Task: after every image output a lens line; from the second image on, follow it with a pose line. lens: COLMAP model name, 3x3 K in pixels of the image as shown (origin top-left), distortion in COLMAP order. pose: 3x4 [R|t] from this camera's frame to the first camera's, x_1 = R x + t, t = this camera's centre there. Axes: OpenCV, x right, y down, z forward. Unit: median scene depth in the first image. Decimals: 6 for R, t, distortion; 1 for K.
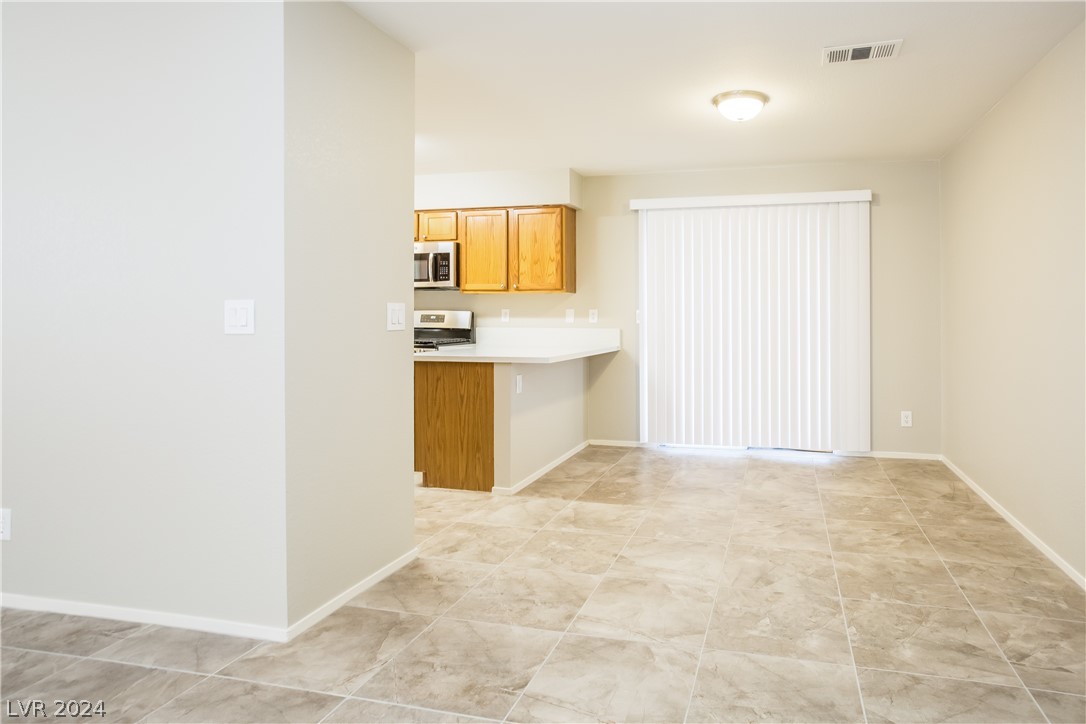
lens RADIAL K [[591.0, 0, 544.1], [0, 591.0, 314.2], [0, 0, 1]] dist [0.000155, 0.000300]
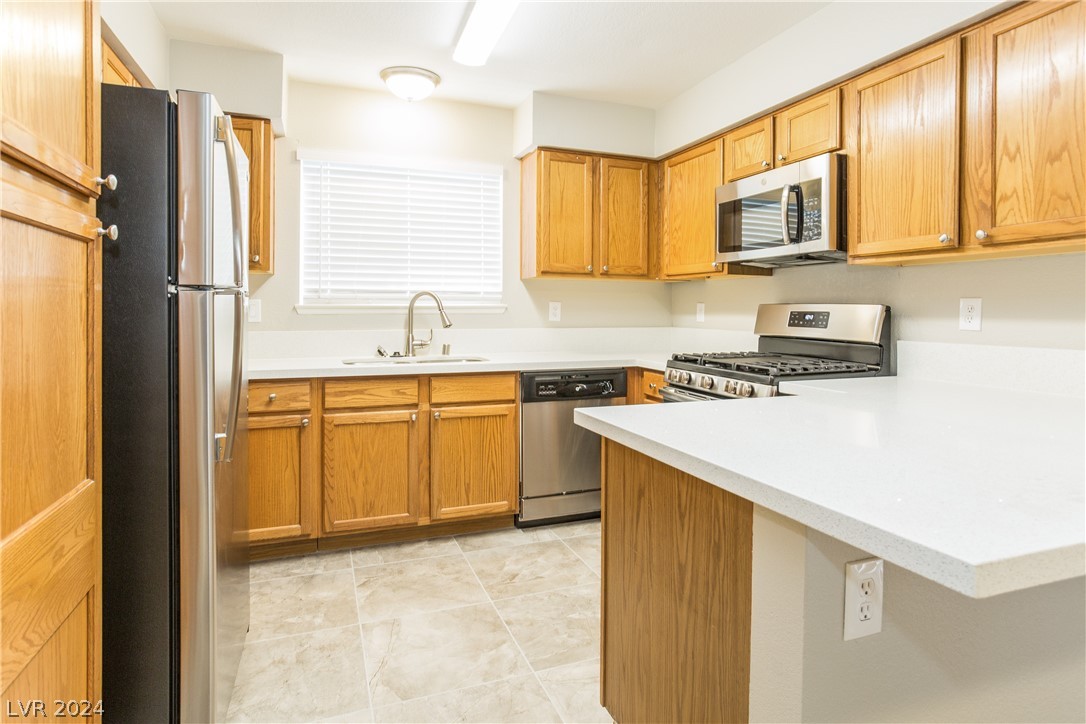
lens RADIAL K [[591.0, 0, 544.1], [0, 591.0, 314.2], [0, 0, 1]] dist [0.000155, 0.000300]
pose [[0.680262, 0.004937, -0.732953, 0.032882], [0.000830, 0.999971, 0.007506, -0.001087], [0.732969, -0.005714, 0.680238, 0.521620]]
